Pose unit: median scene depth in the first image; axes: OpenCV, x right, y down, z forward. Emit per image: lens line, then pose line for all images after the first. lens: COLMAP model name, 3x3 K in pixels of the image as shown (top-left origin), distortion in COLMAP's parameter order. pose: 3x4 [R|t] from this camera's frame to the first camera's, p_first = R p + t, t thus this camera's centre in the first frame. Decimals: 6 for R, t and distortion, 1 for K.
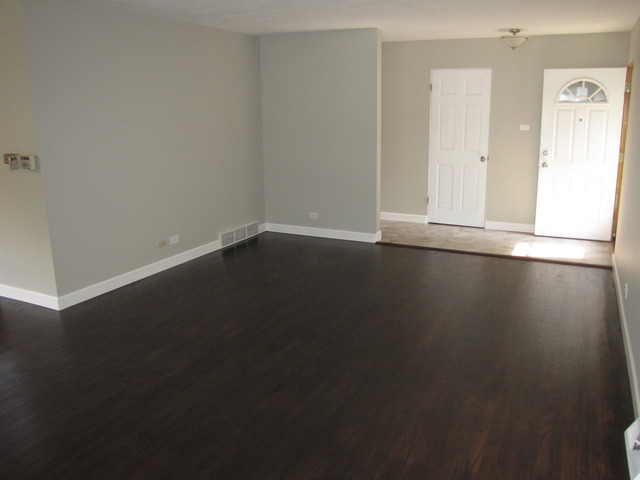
lens RADIAL K [[531.7, 0, 329.2], [0, 531.7, 237.7], [0, 0, 1]] dist [-0.194504, 0.157881]
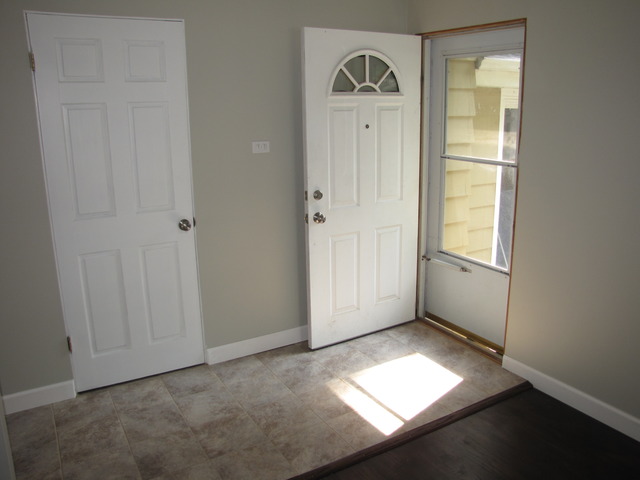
lens RADIAL K [[531.7, 0, 329.2], [0, 531.7, 237.7], [0, 0, 1]] dist [-0.194504, 0.157881]
pose [[0.554975, -0.198681, 0.807793, -0.003327], [0.200255, 0.974411, 0.102082, -0.173544], [-0.807404, 0.105111, 0.580561, 0.688125]]
